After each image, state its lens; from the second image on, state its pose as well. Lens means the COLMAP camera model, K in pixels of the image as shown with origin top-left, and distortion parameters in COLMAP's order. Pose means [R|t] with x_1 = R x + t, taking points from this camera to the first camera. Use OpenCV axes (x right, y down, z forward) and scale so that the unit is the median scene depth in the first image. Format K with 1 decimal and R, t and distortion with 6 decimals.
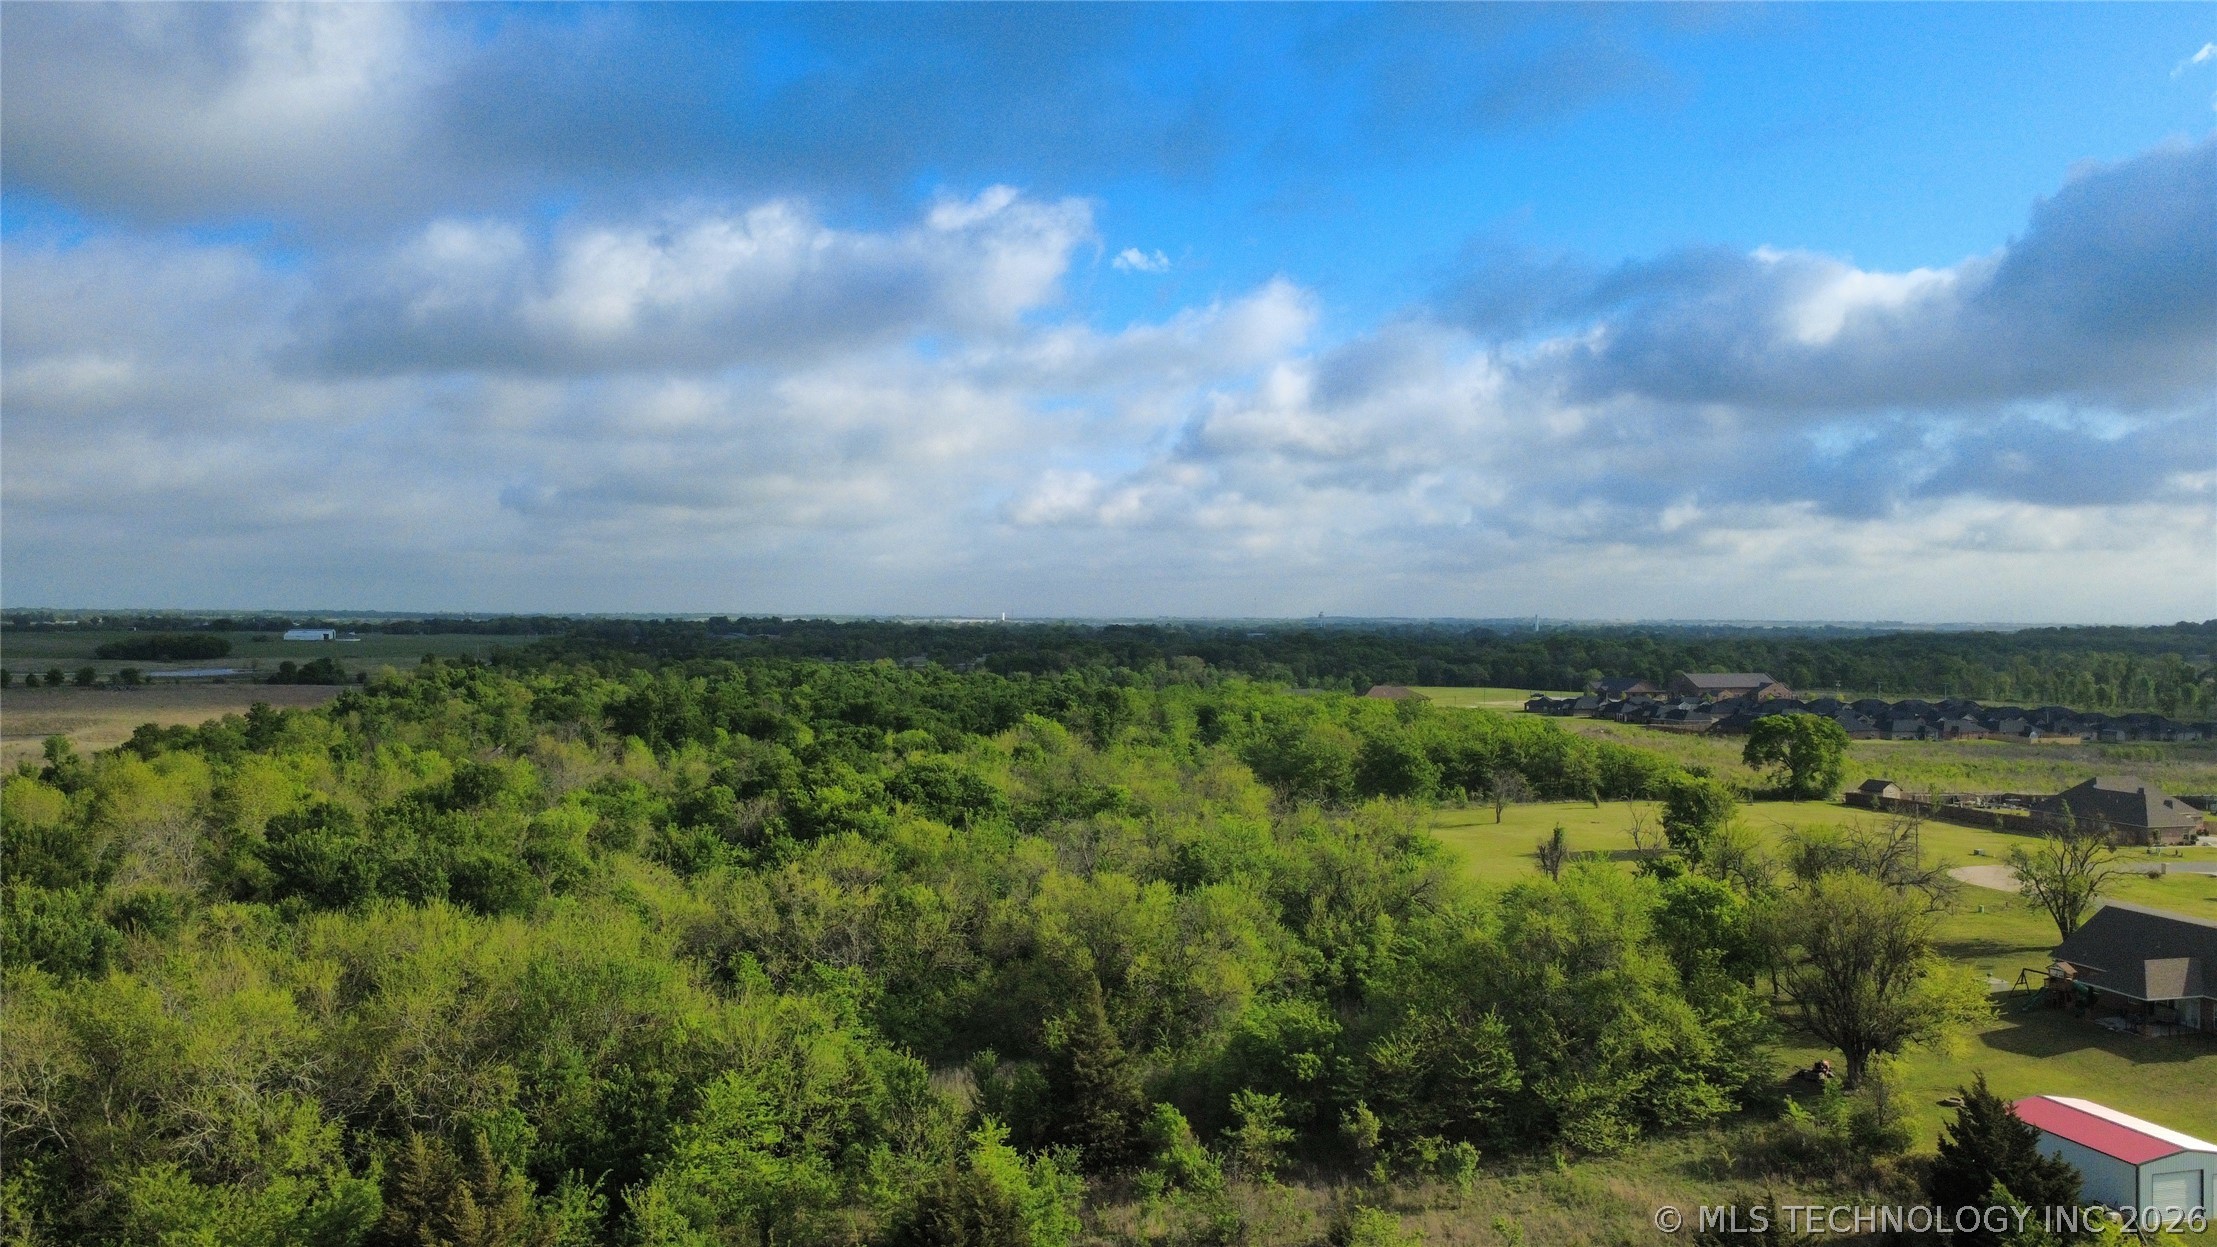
lens RADIAL K [[1610.7, 0, 1109.3], [0, 1610.7, 629.1], [0, 0, 1]] dist [-0.005554, 0.000764]
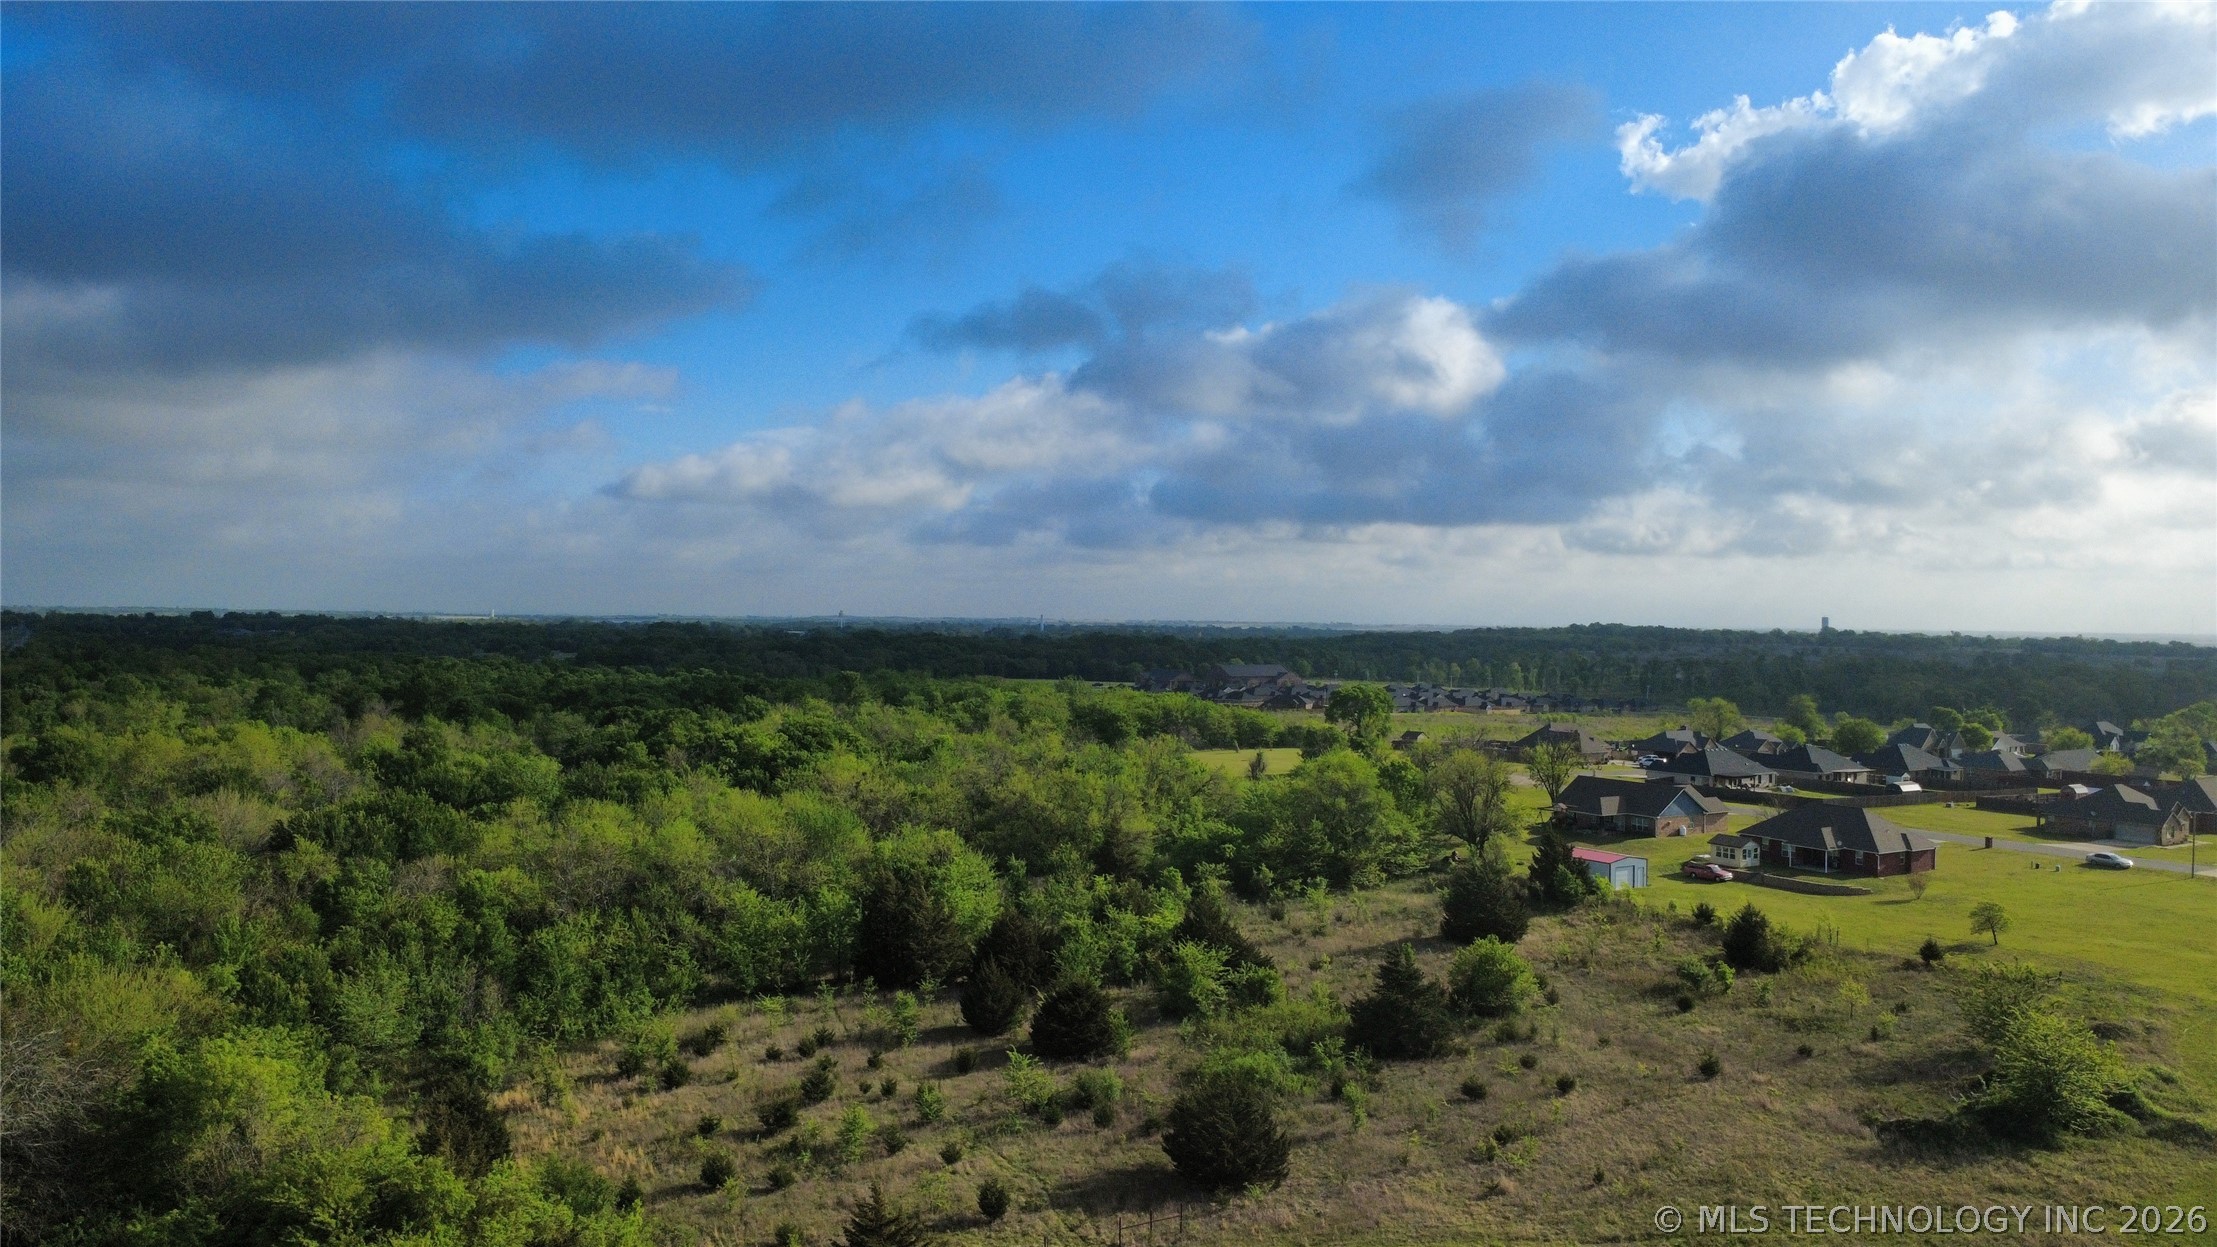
lens RADIAL K [[1610.7, 0, 1109.3], [0, 1610.7, 629.1], [0, 0, 1]] dist [-0.005554, 0.000764]
pose [[0.951987, 0.003904, 0.306113, -0.293804], [-0.004101, 0.999992, -0.000001, 0.005055], [-0.306110, -0.001254, 0.951995, -0.379376]]
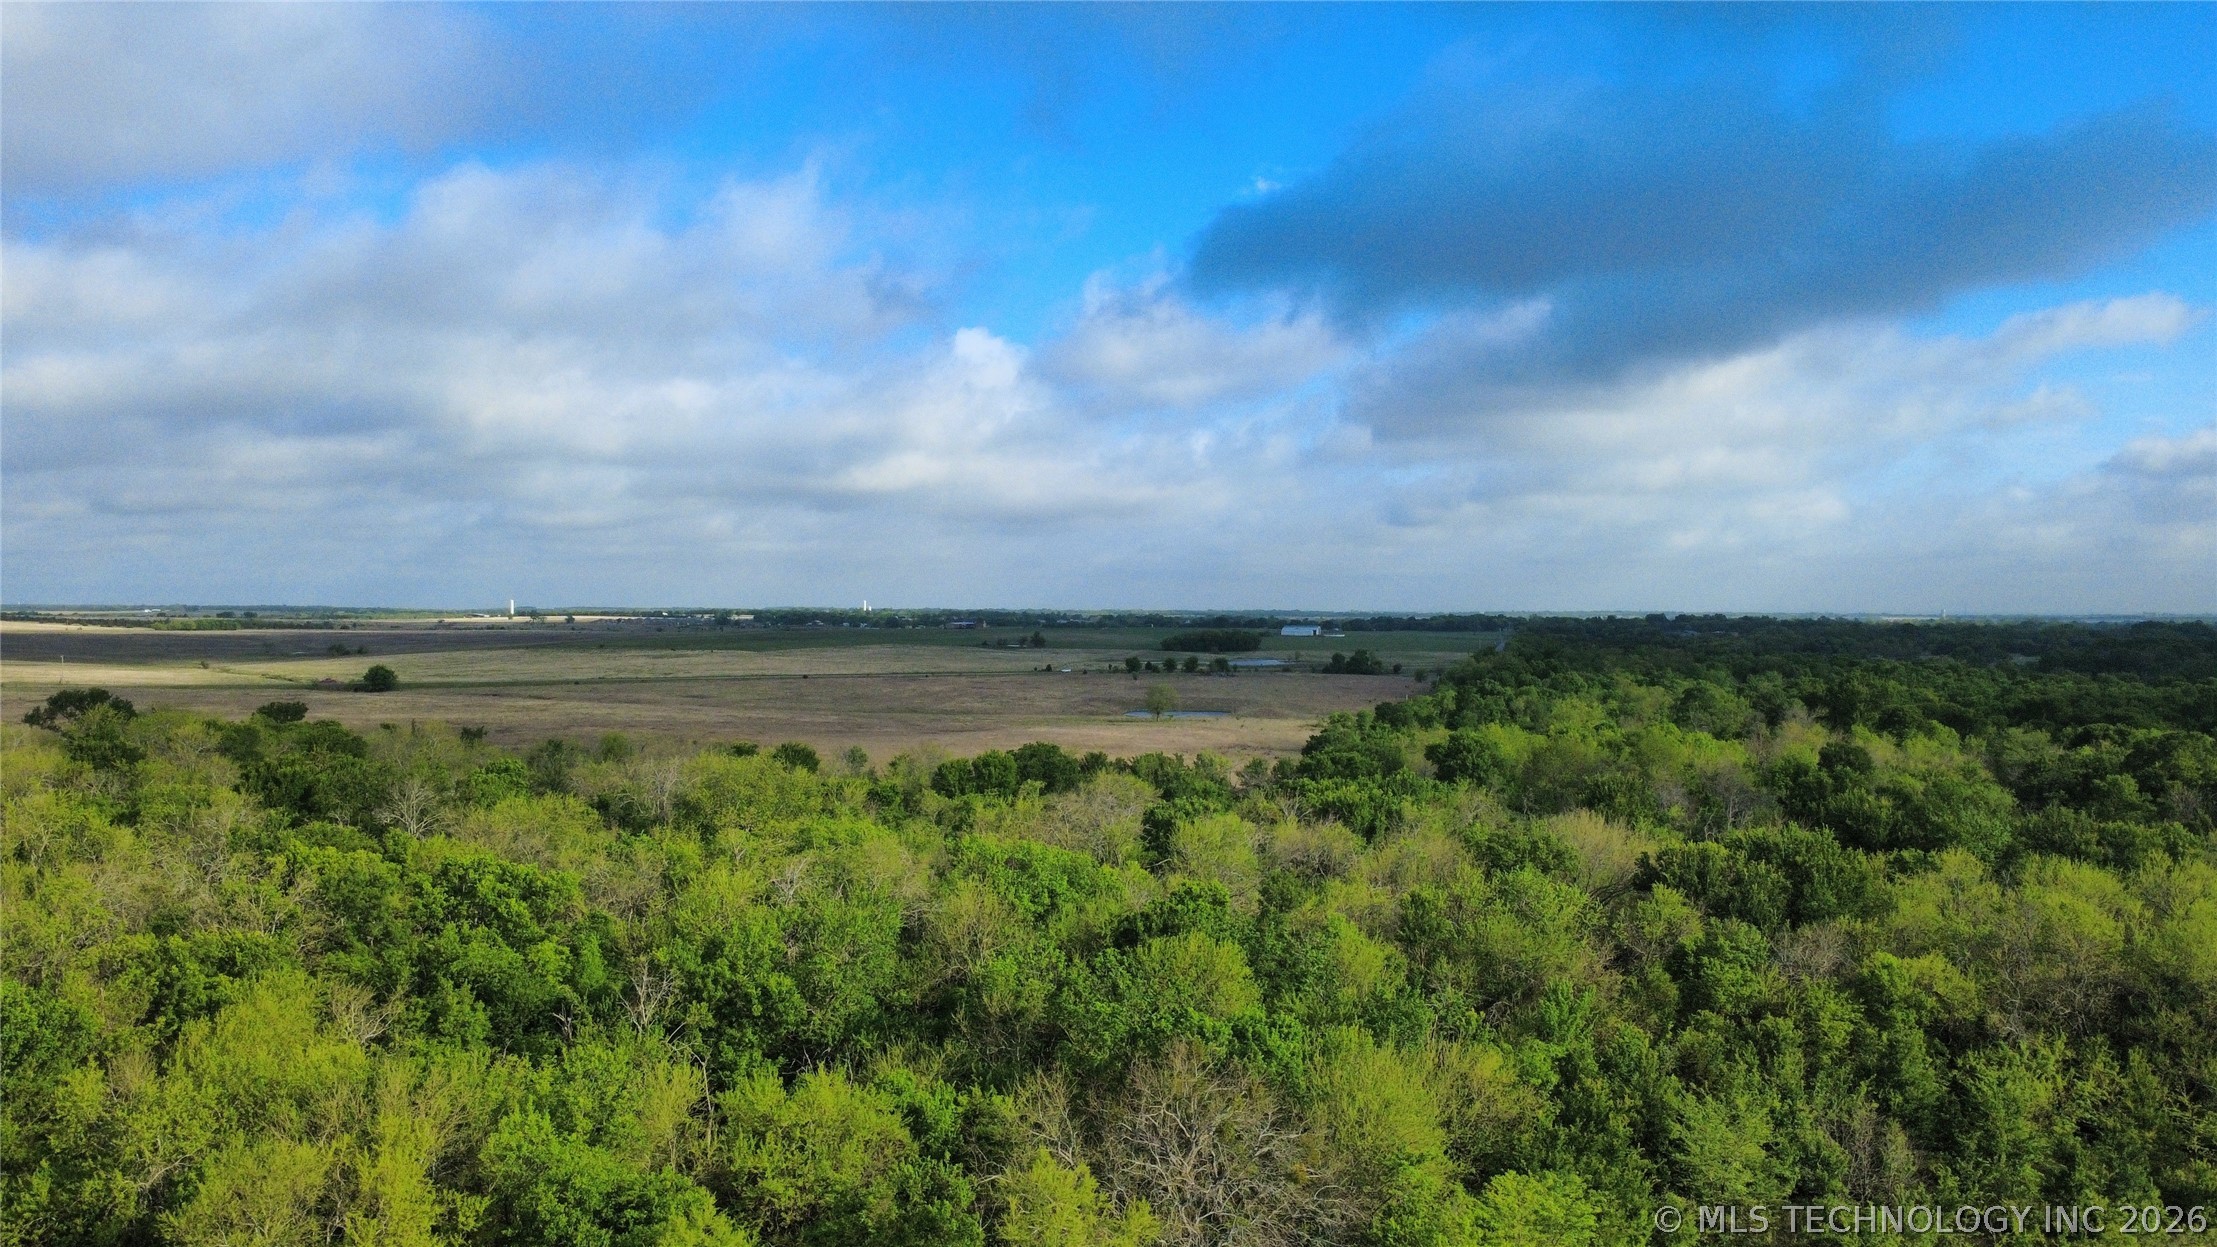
lens RADIAL K [[1610.7, 0, 1109.3], [0, 1610.7, 629.1], [0, 0, 1]] dist [-0.005554, 0.000764]
pose [[0.860826, 0.001077, -0.508898, -0.293100], [-0.000594, 0.999999, 0.001111, 0.007583], [0.508898, -0.000654, 0.860826, -0.183388]]
